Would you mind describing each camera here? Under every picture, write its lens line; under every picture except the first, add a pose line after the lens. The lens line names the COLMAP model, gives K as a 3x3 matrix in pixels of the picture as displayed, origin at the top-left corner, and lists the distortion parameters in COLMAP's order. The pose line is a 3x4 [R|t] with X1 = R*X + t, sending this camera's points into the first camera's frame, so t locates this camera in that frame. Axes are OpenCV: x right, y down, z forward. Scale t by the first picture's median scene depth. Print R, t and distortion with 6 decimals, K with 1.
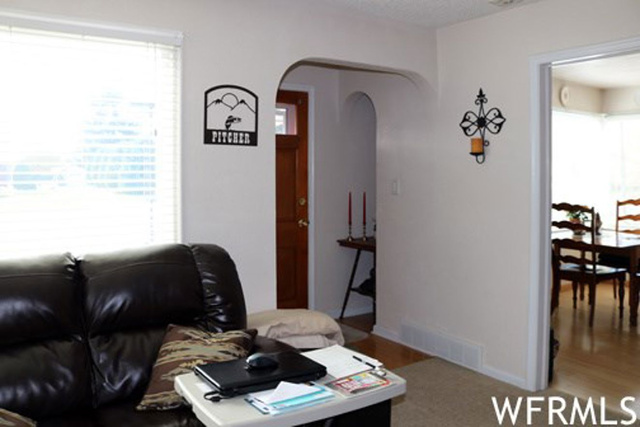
lens RADIAL K [[544.3, 0, 319.7], [0, 544.3, 184.9], [0, 0, 1]] dist [-0.068848, -0.001850]
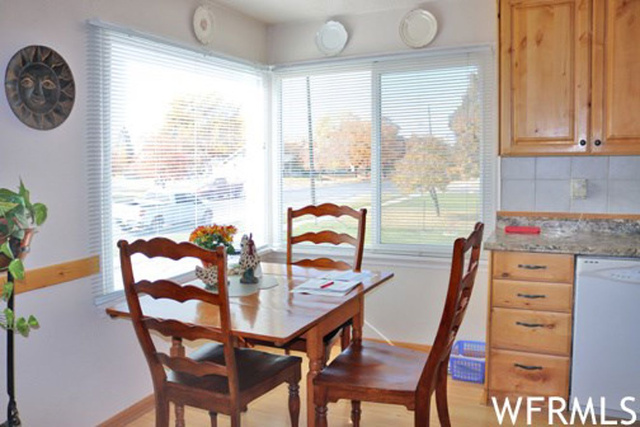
lens RADIAL K [[541.2, 0, 320.0], [0, 541.2, 213.5], [0, 0, 1]] dist [-0.007191, -0.001426]
pose [[0.864927, -0.070008, 0.496990, 0.572164], [0.027110, 0.995295, 0.093022, -0.037167], [-0.501164, -0.066984, 0.862756, 0.919694]]
